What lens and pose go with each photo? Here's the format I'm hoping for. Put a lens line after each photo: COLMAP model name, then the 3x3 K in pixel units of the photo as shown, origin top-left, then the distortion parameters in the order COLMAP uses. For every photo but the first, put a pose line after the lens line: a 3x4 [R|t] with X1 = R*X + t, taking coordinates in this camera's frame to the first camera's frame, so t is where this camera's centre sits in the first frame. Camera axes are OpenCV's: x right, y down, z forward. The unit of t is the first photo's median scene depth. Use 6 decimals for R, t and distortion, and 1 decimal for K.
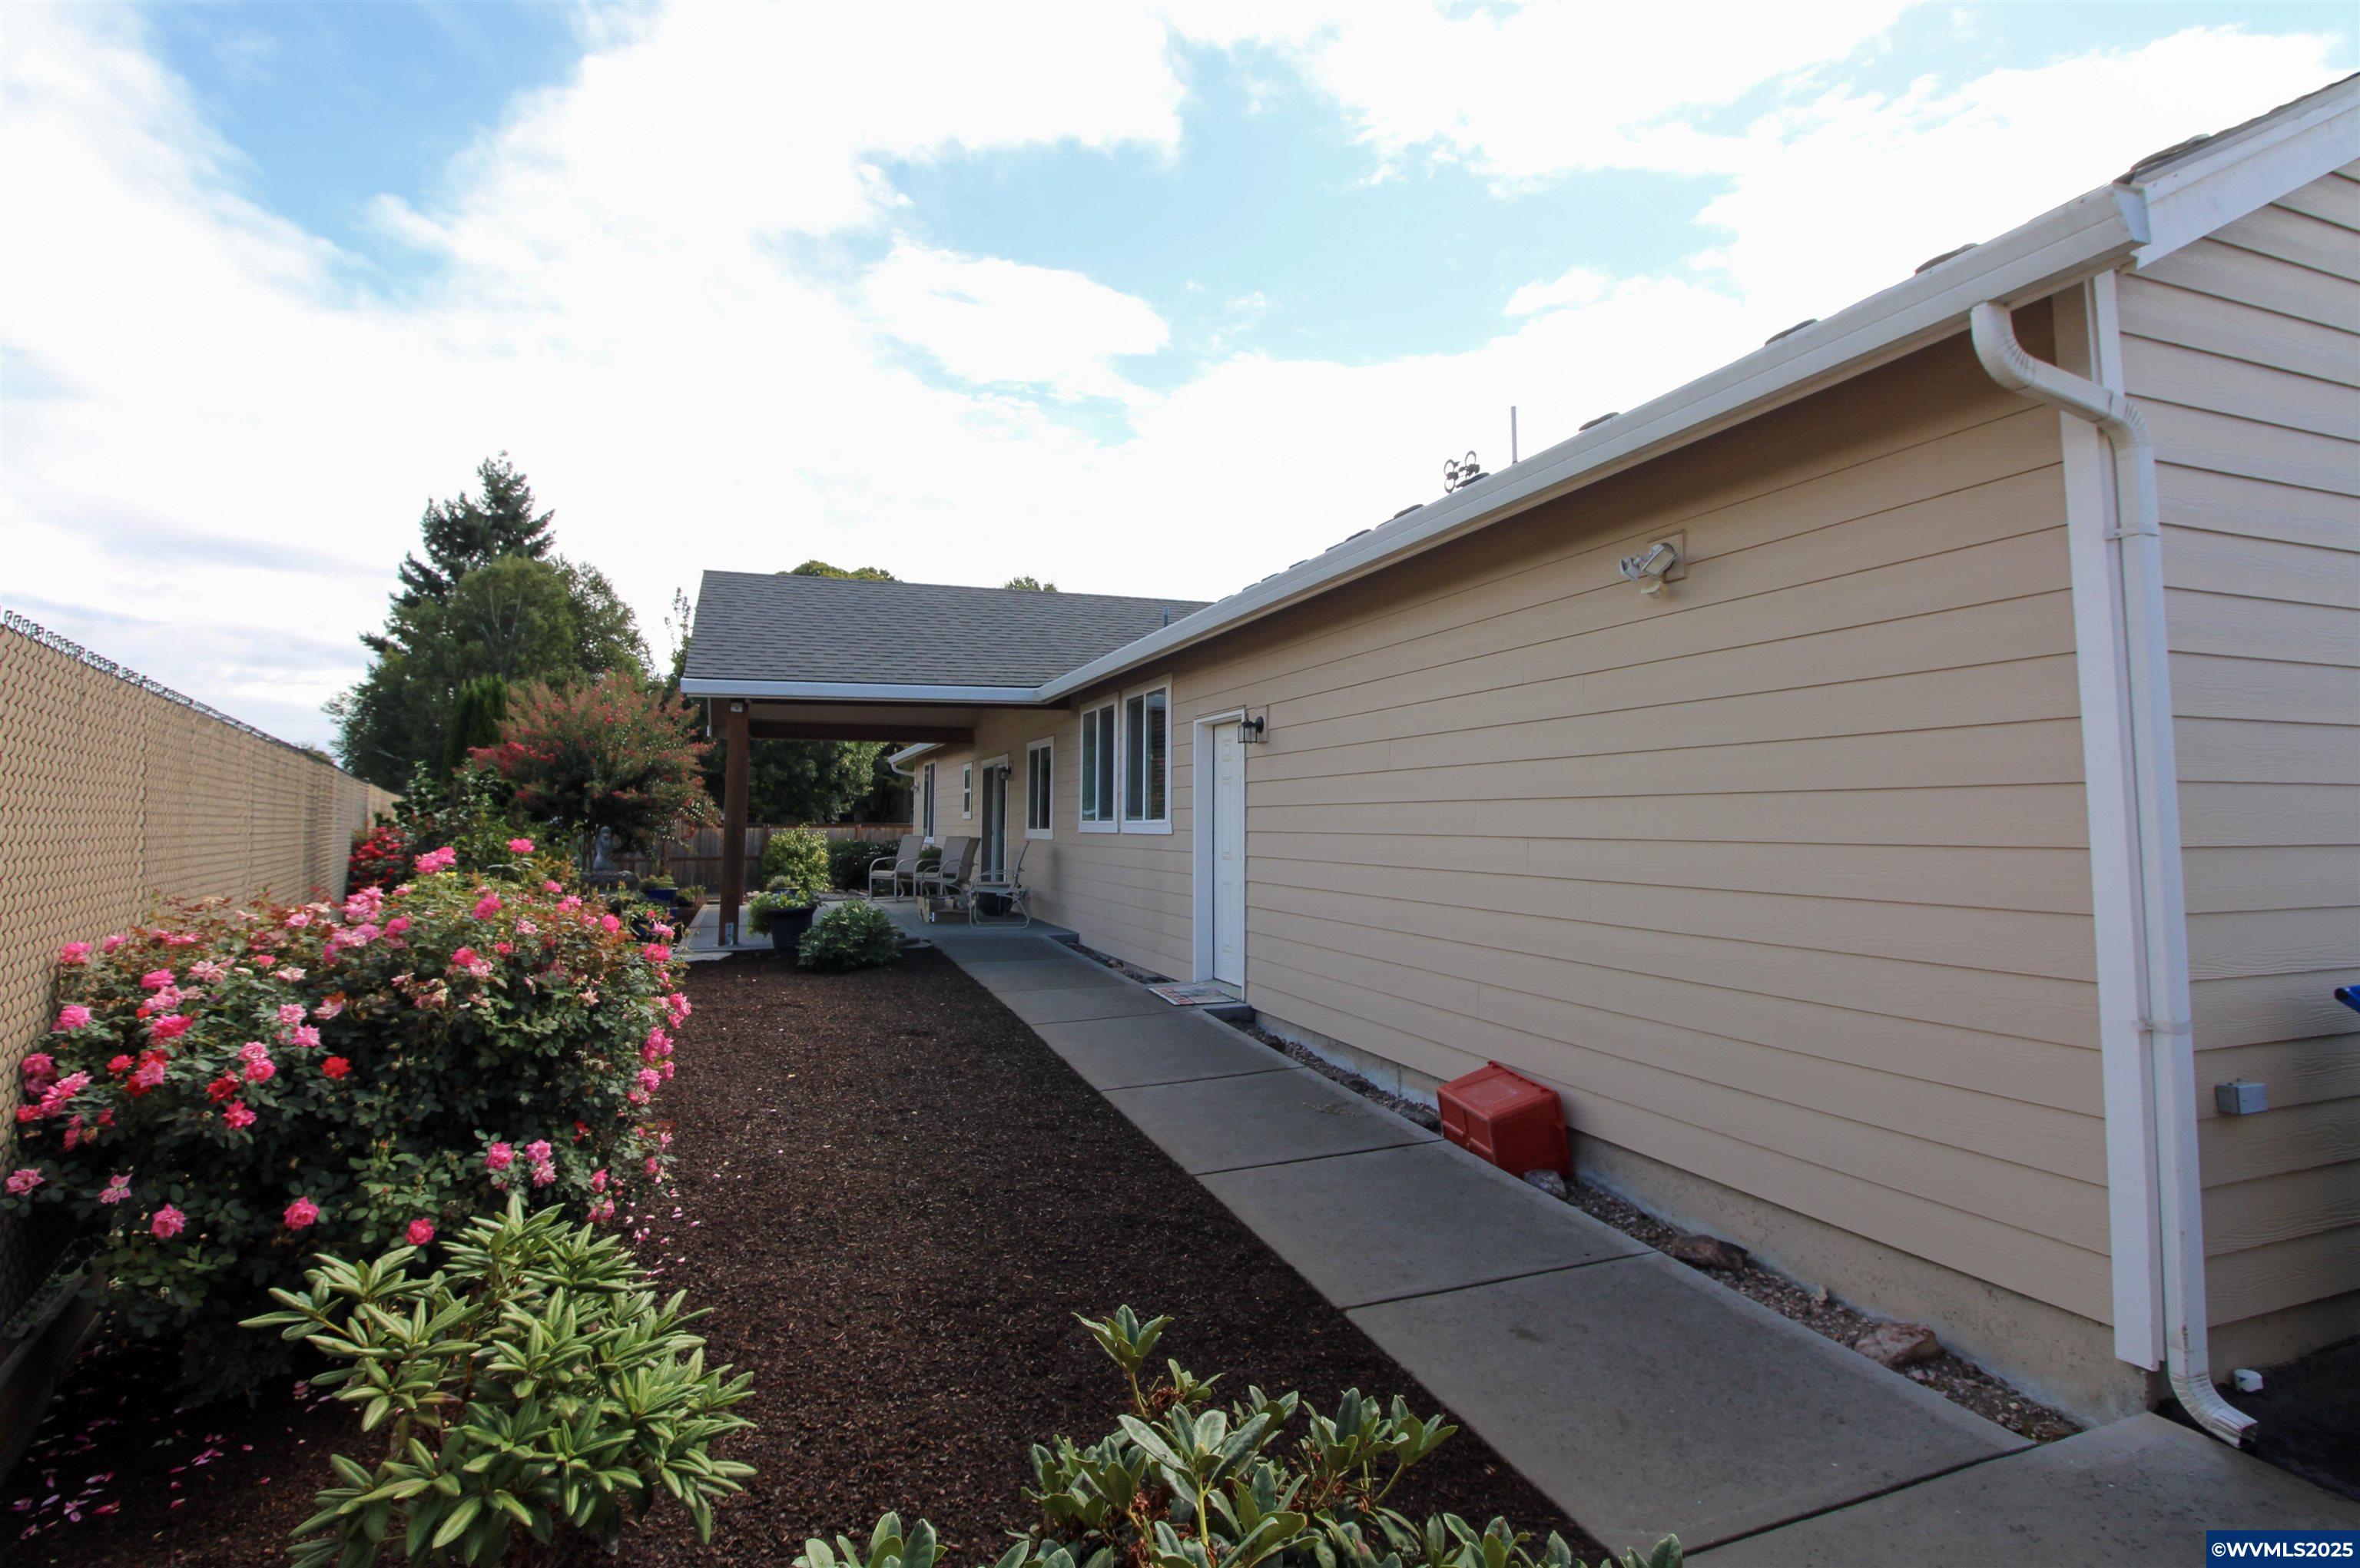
lens RADIAL K [[1167.7, 0, 1176.6], [0, 1167.7, 715.3], [0, 0, 1]] dist [0.117817, -0.061673]
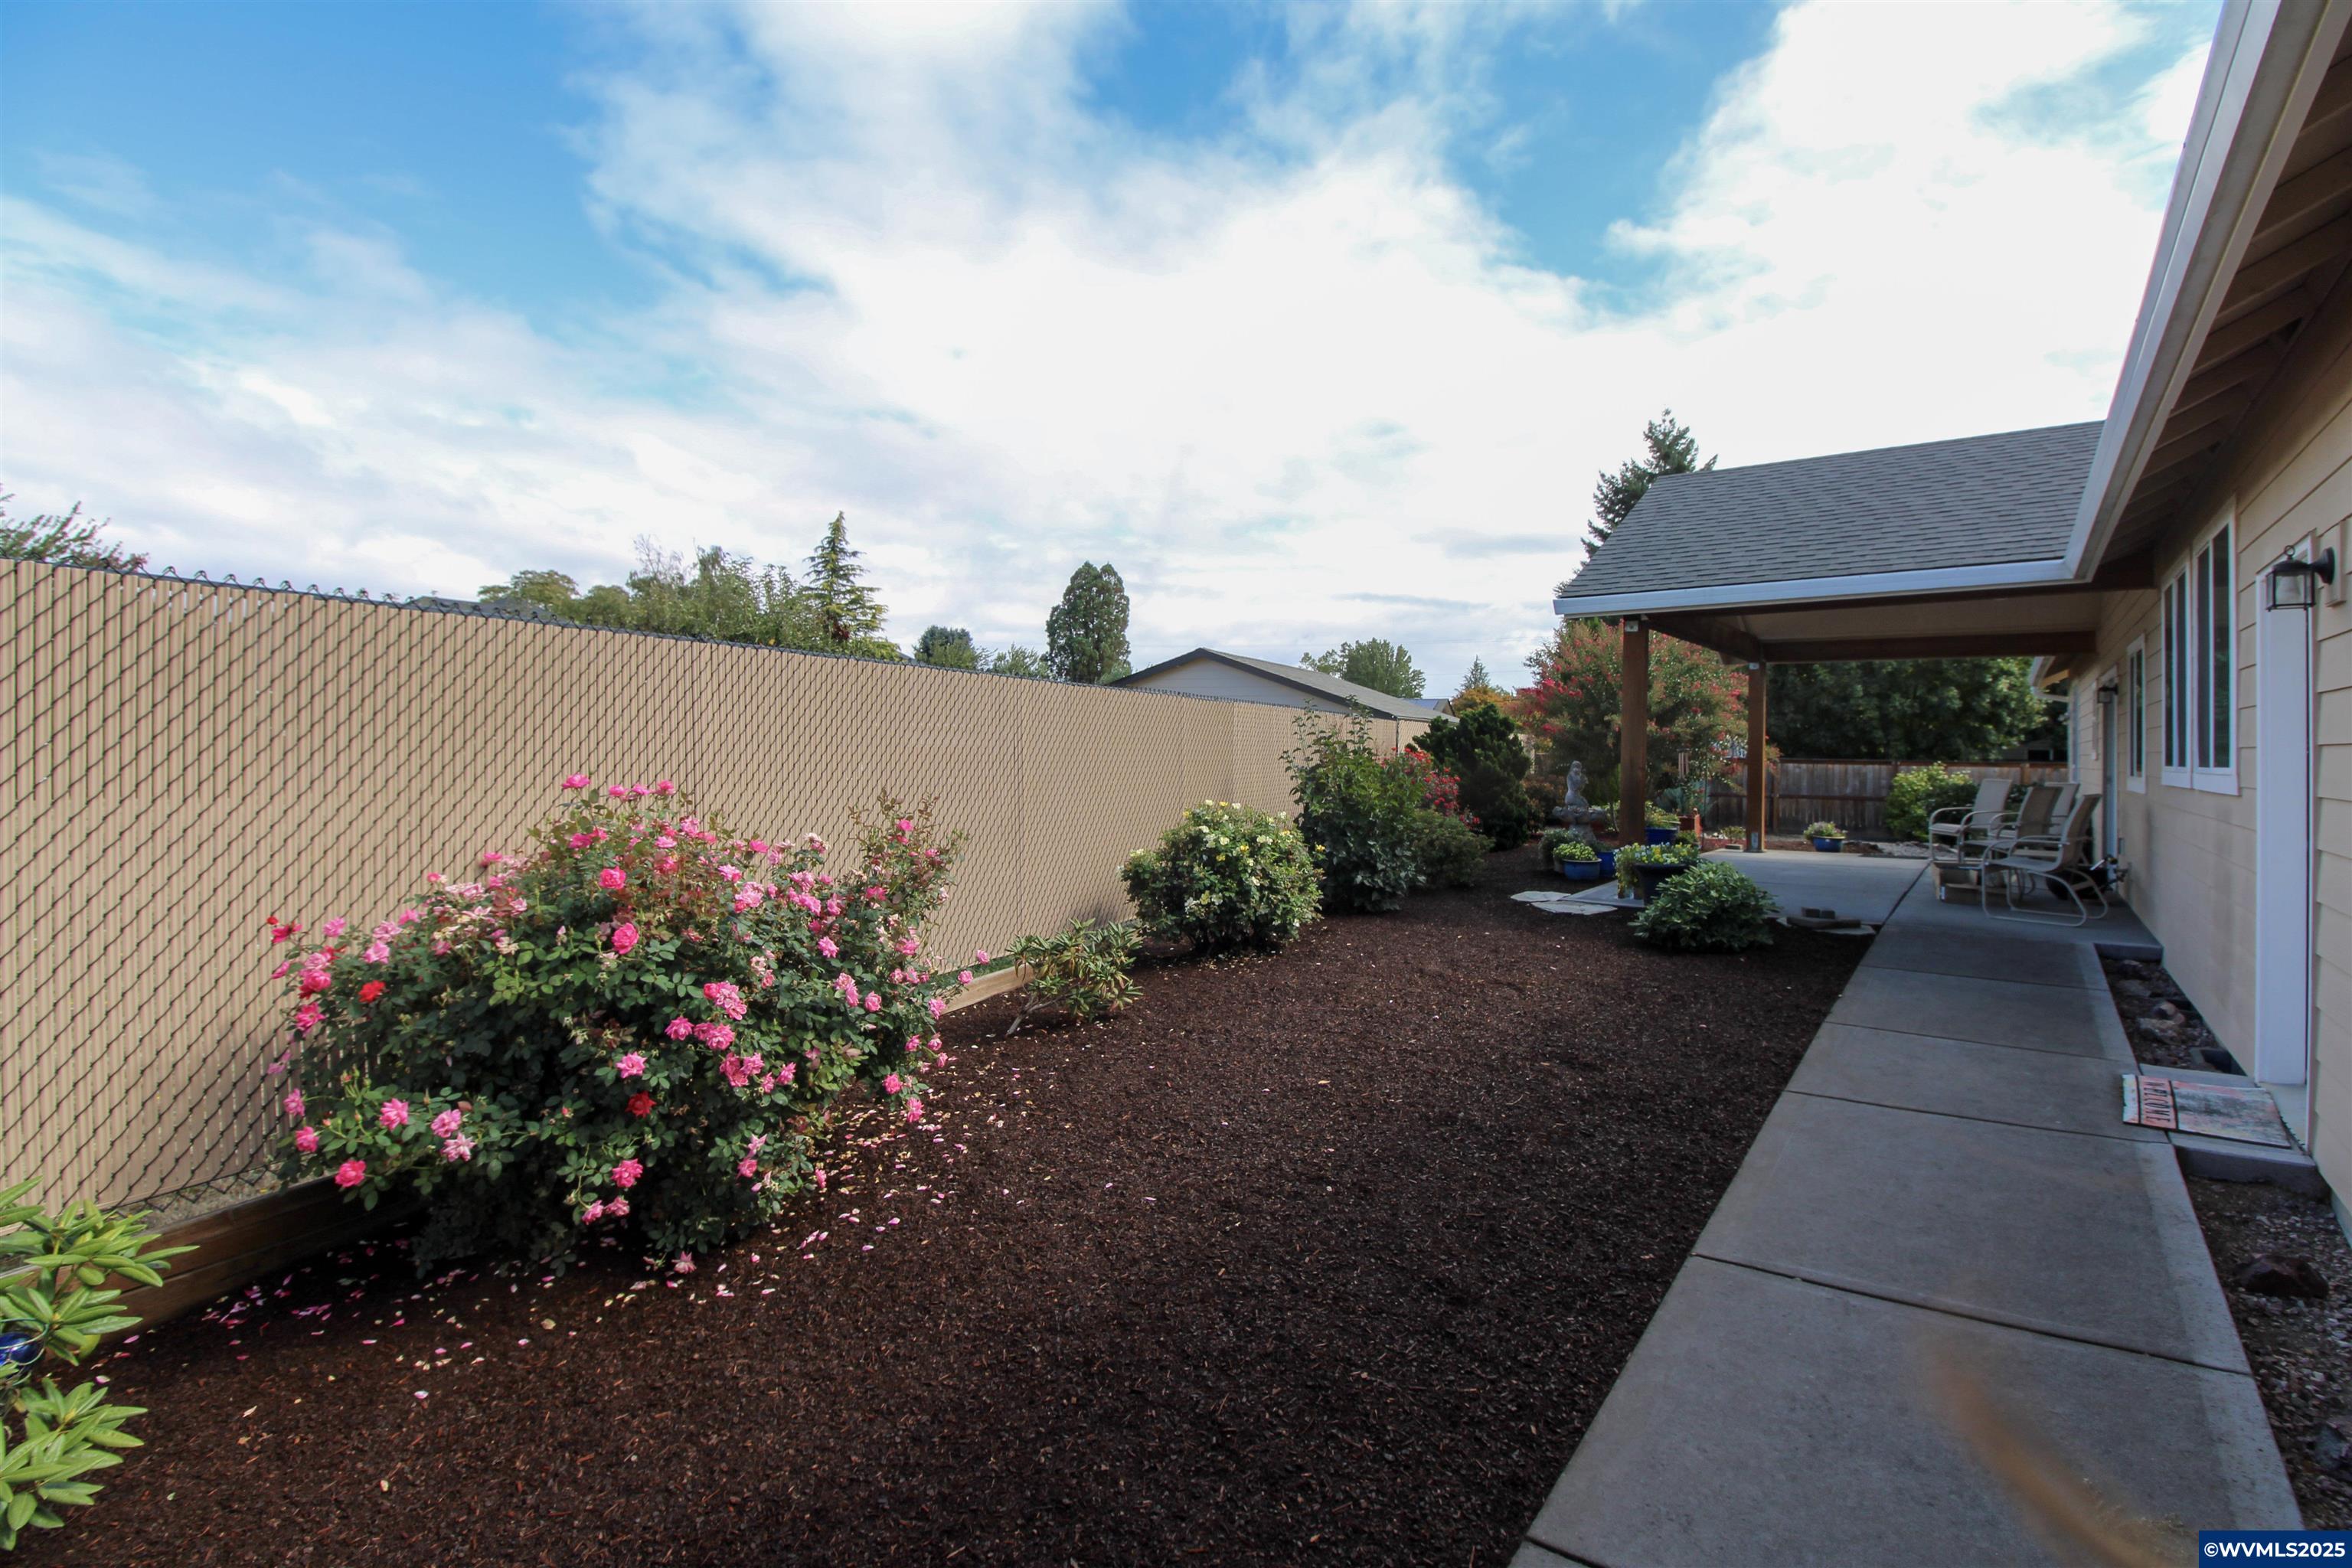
lens RADIAL K [[1128.8, 0, 1169.8], [0, 1128.8, 719.1], [0, 0, 1]] dist [-0.024161, -0.000518]
pose [[0.552398, -0.015366, -0.833439, 0.044351], [0.063206, 0.997724, 0.023497, 0.007273], [0.831180, -0.065658, 0.552112, 0.096055]]
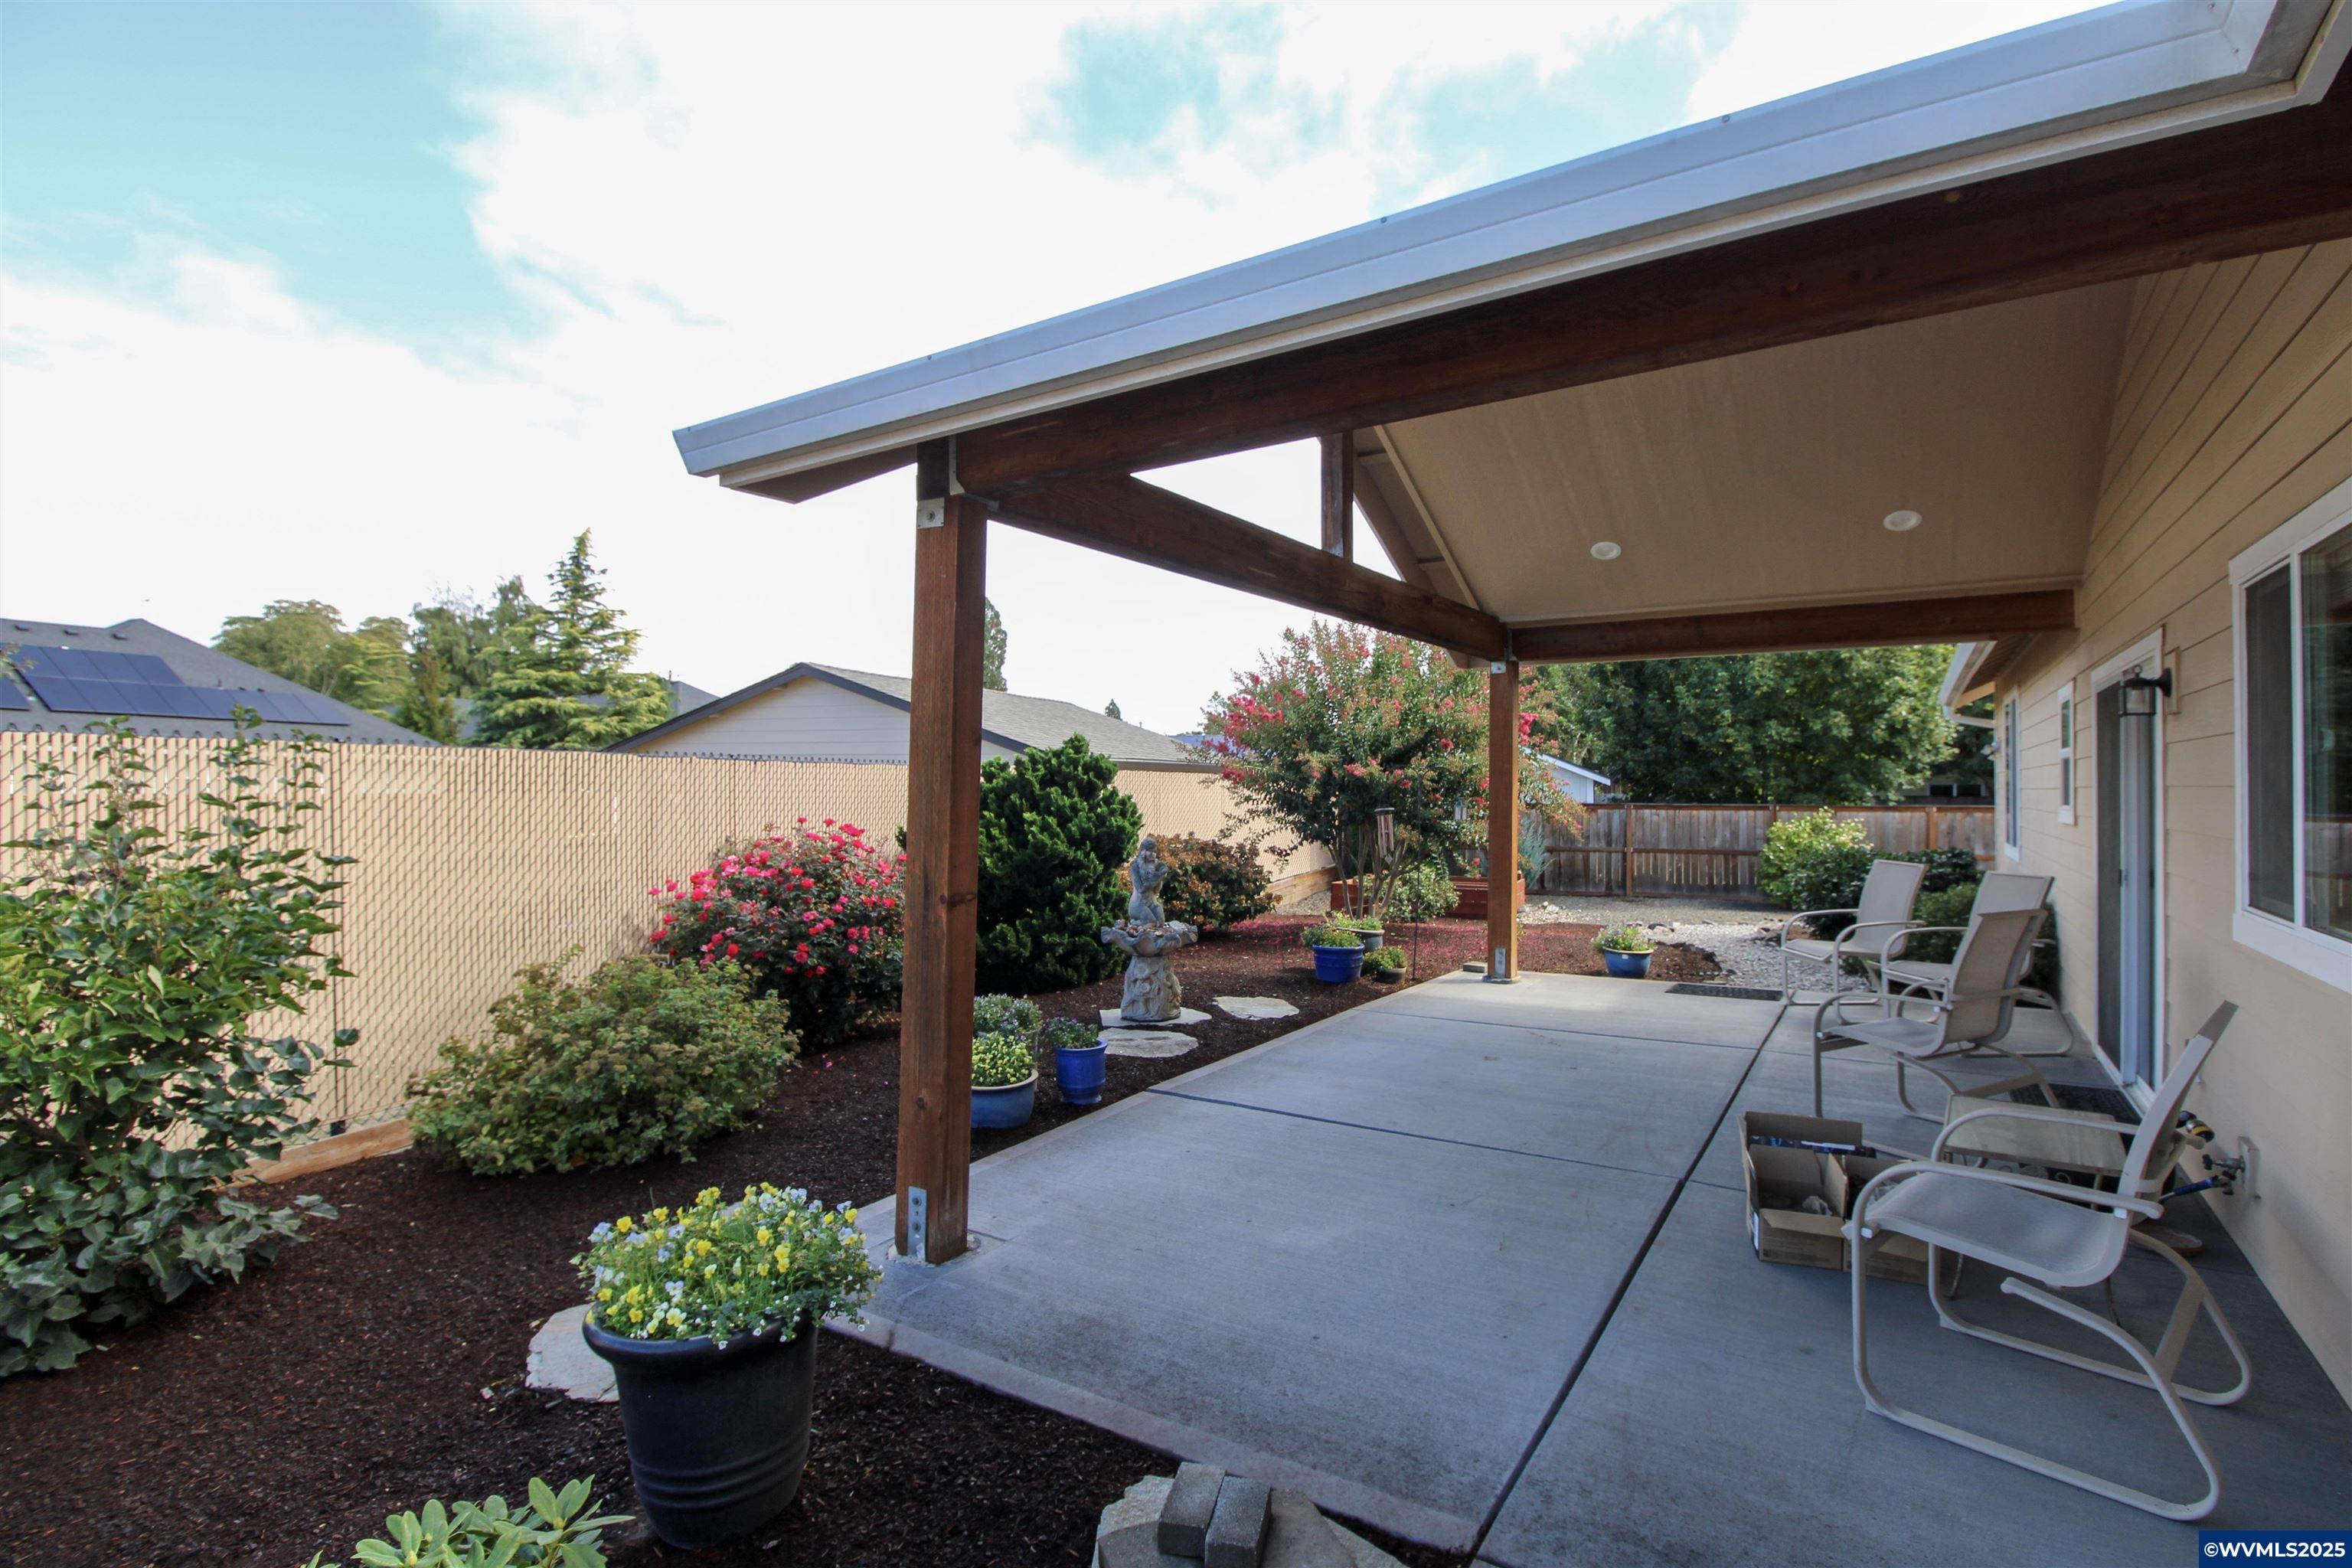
lens RADIAL K [[1110.9, 0, 1182.3], [0, 1110.9, 763.8], [0, 0, 1]] dist [-0.002467, -0.015436]
pose [[0.608172, -0.018486, -0.793590, -0.038725], [0.072139, 0.996879, 0.032062, 0.020529], [0.790520, -0.076748, 0.607608, 0.319247]]
